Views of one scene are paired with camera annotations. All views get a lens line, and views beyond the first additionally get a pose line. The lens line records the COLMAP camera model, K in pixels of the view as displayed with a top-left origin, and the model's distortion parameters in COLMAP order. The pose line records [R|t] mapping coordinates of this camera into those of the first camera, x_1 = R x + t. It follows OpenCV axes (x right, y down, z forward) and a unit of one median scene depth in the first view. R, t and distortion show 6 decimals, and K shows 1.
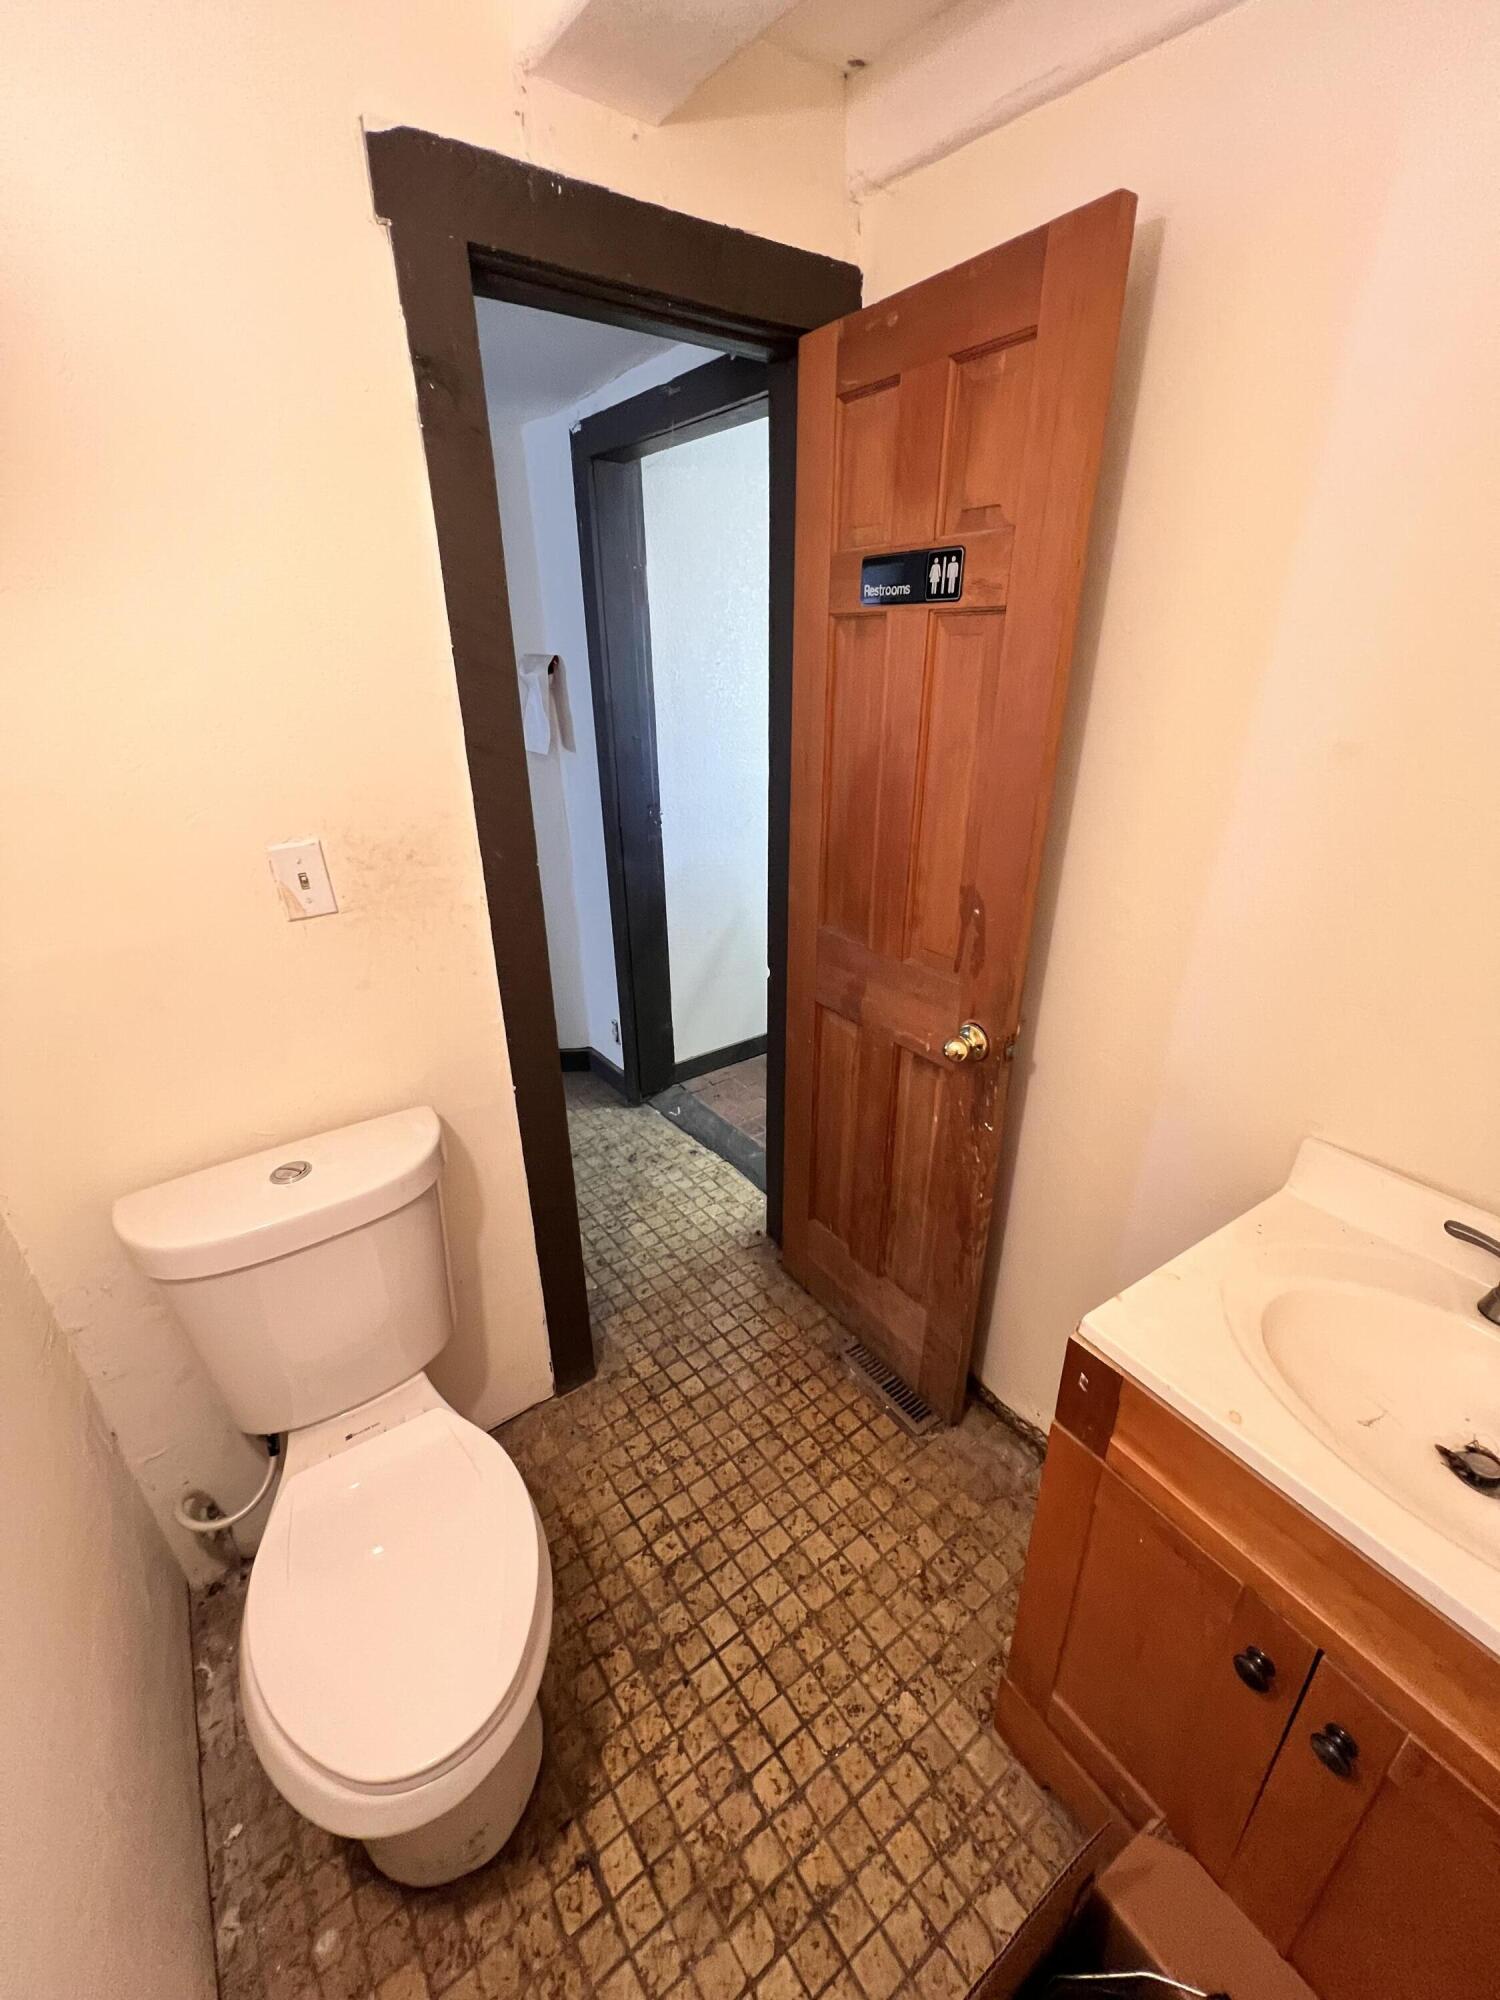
lens RADIAL K [[811.7, 0, 755.6], [0, 811.7, 1000.0], [0, 0, 1]] dist [-0.000173, -0.000091]
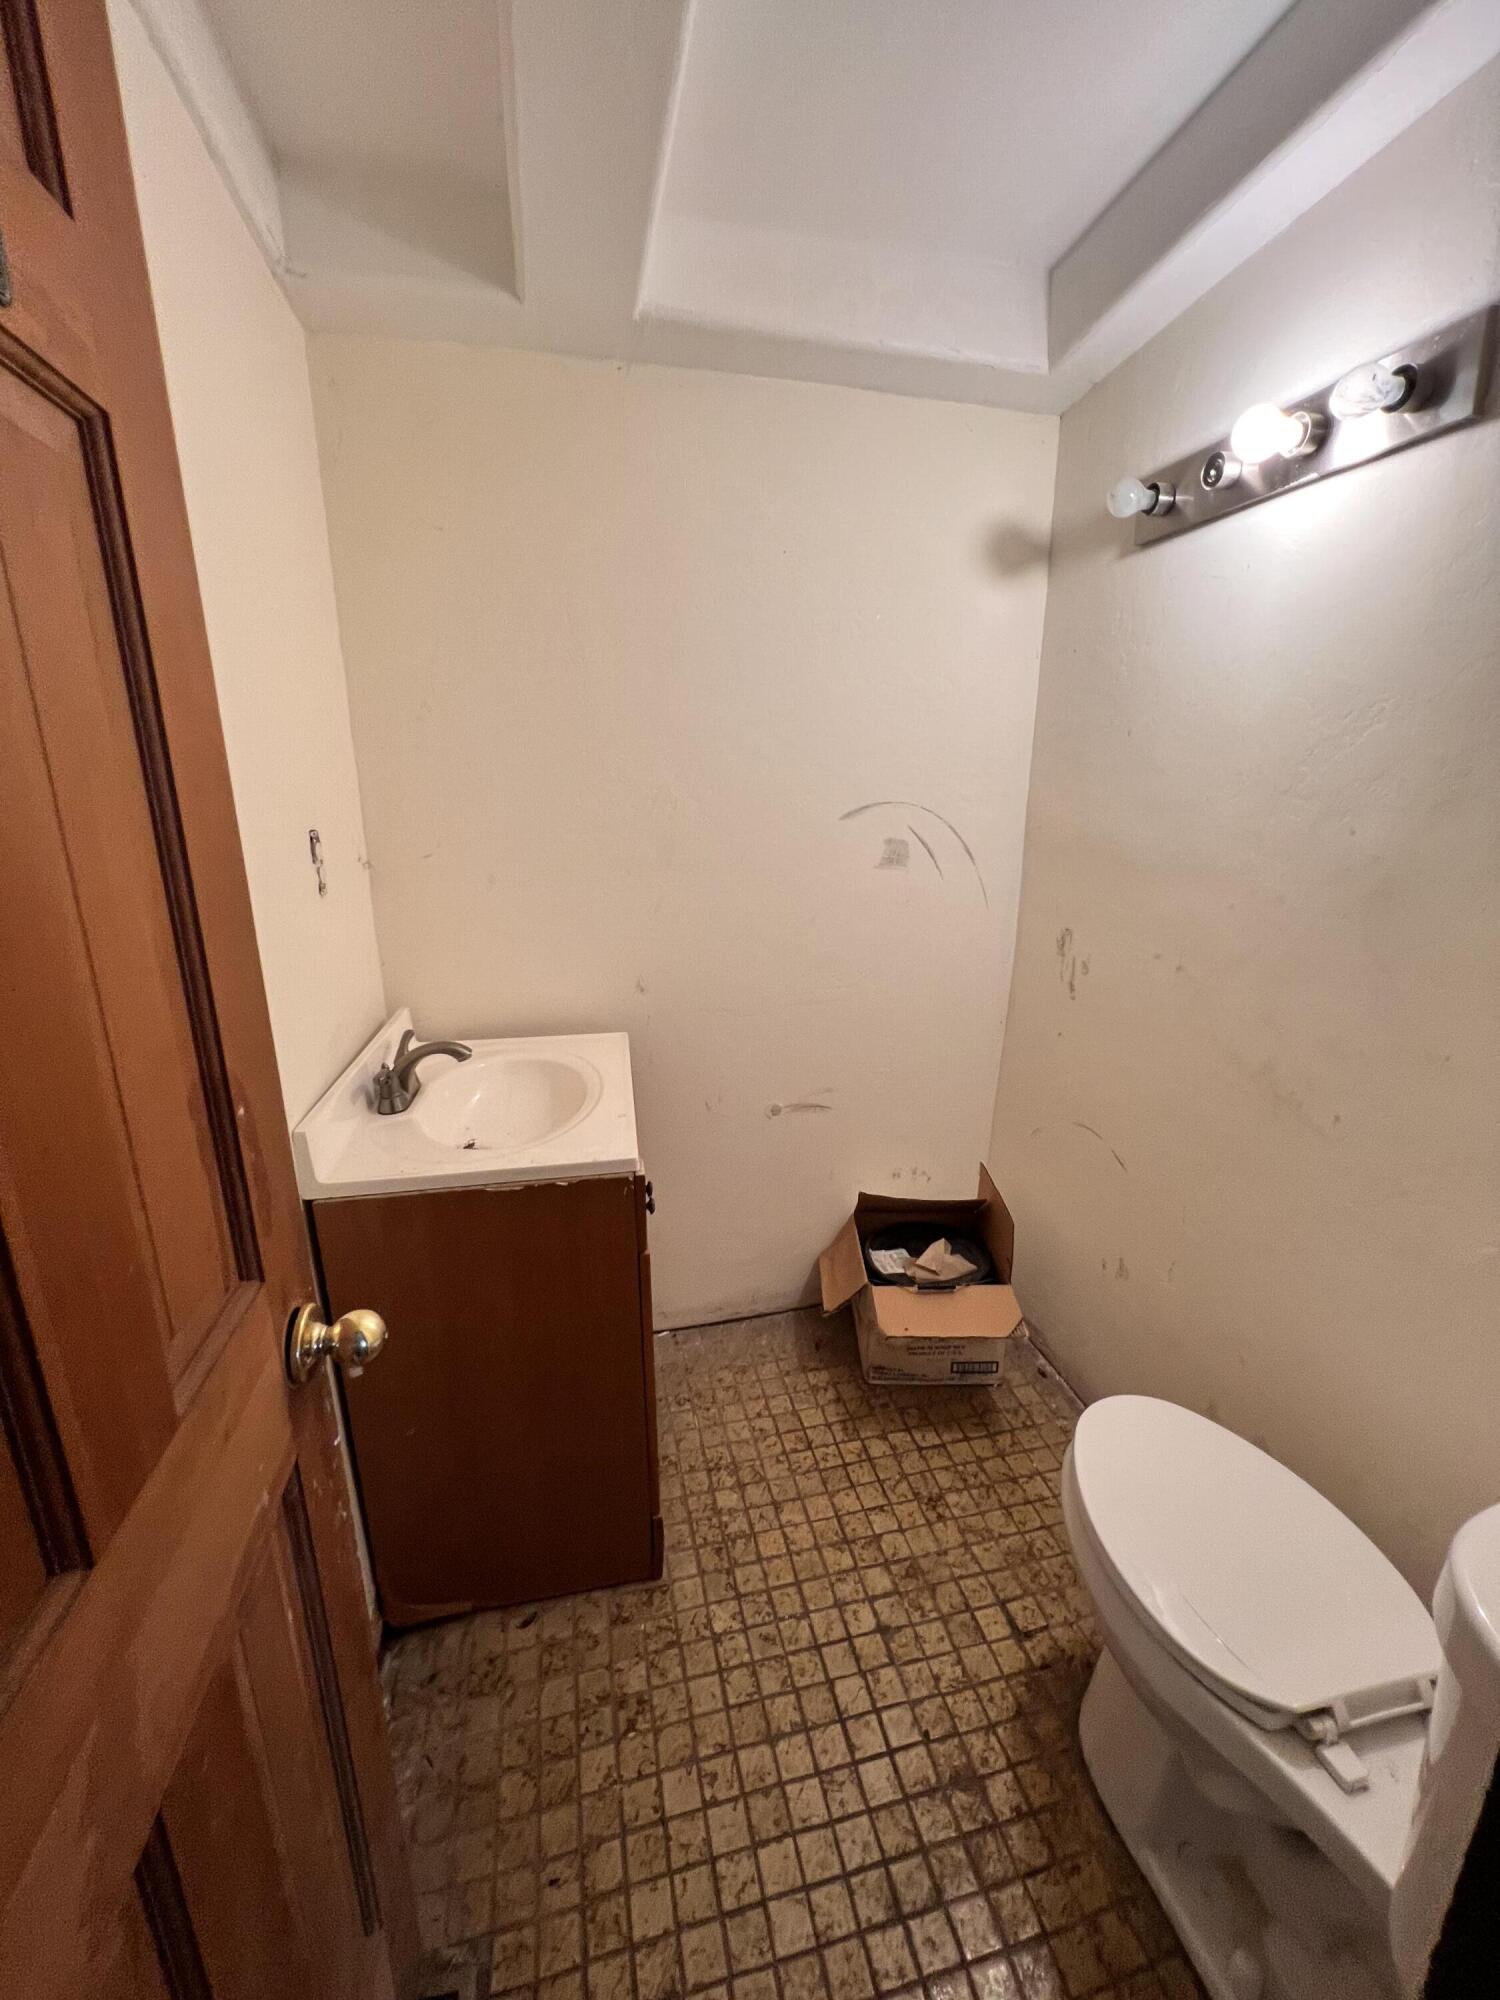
lens RADIAL K [[801.7, 0, 750.6], [0, 801.7, 1004.1], [0, 0, 1]] dist [0.002069, 0.000180]
pose [[-0.925499, -0.095270, 0.366571, -0.152644], [0.152645, 0.791940, 0.591212, -0.380000], [-0.346627, 0.603121, -0.718397, 1.195395]]
